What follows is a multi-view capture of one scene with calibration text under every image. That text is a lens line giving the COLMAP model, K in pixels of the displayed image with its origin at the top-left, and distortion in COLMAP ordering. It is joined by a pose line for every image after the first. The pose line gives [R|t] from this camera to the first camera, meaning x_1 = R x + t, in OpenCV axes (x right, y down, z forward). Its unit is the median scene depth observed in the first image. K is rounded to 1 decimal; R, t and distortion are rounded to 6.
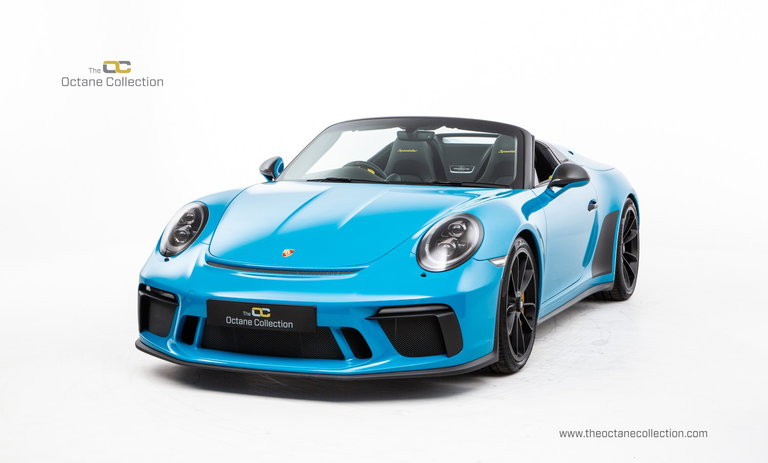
lens RADIAL K [[1274.0, 0, 386.3], [0, 1274.0, 229.3], [0, 0, 1]] dist [0.271027, 0.000000]
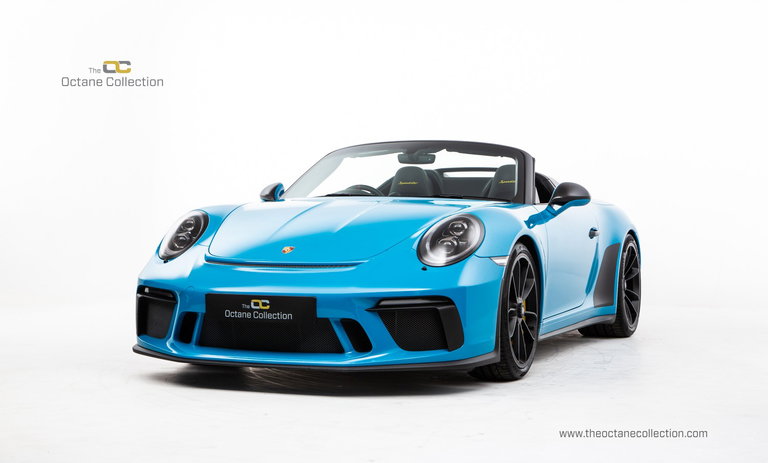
lens RADIAL K [[1274.0, 0, 383.5], [0, 1274.0, 235.9], [0, 0, 1]] dist [0.271027, 0.000000]
pose [[0.999992, 0.003706, -0.001723, -0.000861], [-0.003840, 0.996329, -0.085525, 0.088105], [0.001400, 0.085531, 0.996335, 0.007883]]
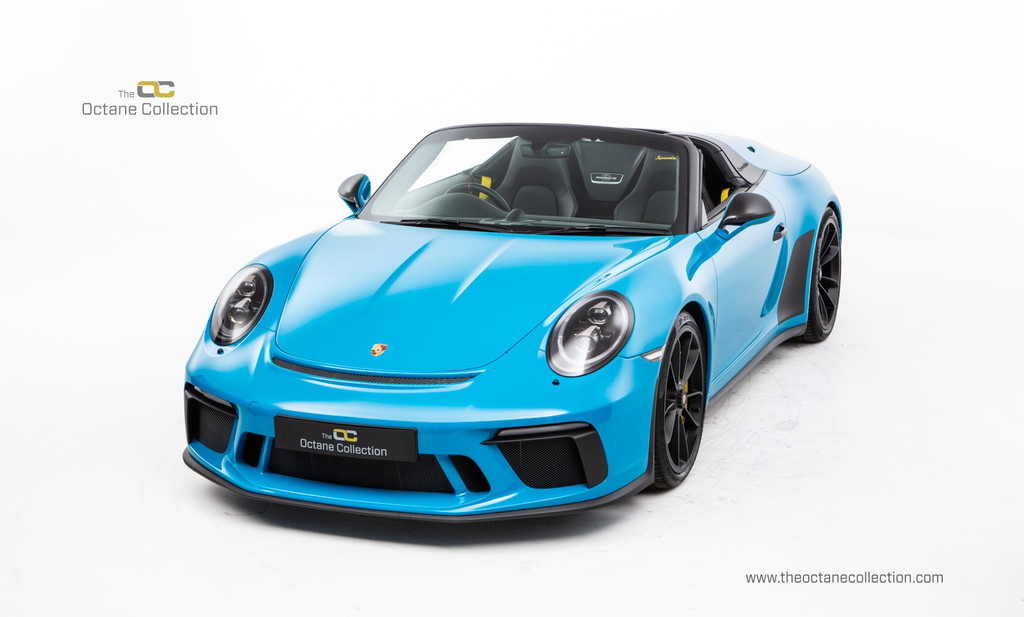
lens RADIAL K [[1698.6, 0, 514.7], [0, 1698.6, 307.9], [0, 0, 1]] dist [0.271027, 0.000000]
pose [[0.999920, -0.012591, 0.001309, 0.003352], [0.012358, 0.993346, 0.114505, -0.116711], [-0.002742, -0.114480, 0.993422, -0.011235]]
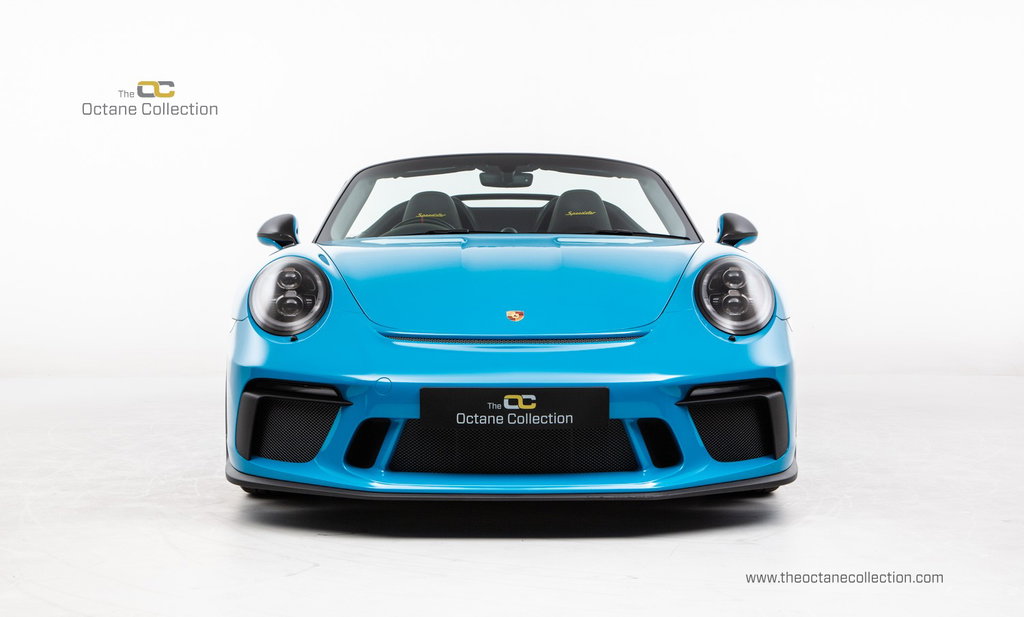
lens RADIAL K [[1593.0, 0, 515.1], [0, 1593.0, 308.3], [0, 0, 1]] dist [0.237191, 0.000000]
pose [[0.927058, -0.019125, 0.374430, -0.361279], [0.046363, 0.996880, -0.063873, 0.063020], [-0.372040, 0.076574, 0.925053, 0.242902]]
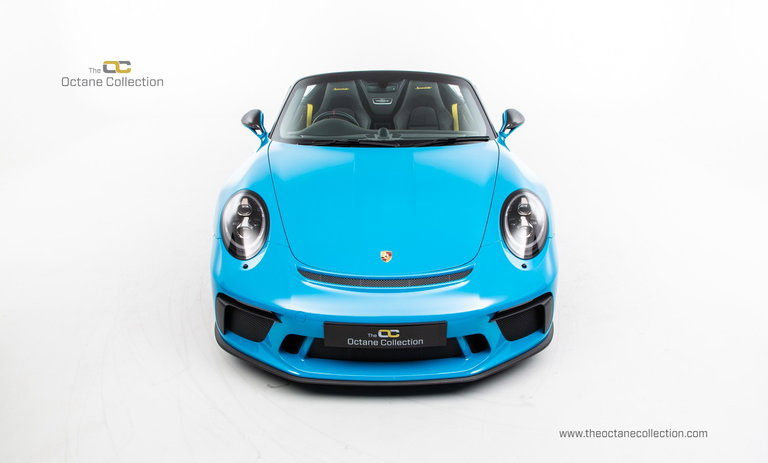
lens RADIAL K [[594.1, 0, 383.9], [0, 594.1, 232.4], [0, 0, 1]] dist [-0.058227, -0.000748]
pose [[0.929897, -0.145998, 0.337604, -0.221351], [0.044984, 0.956101, 0.289564, -0.126978], [-0.365059, -0.254078, 0.895643, 0.564442]]
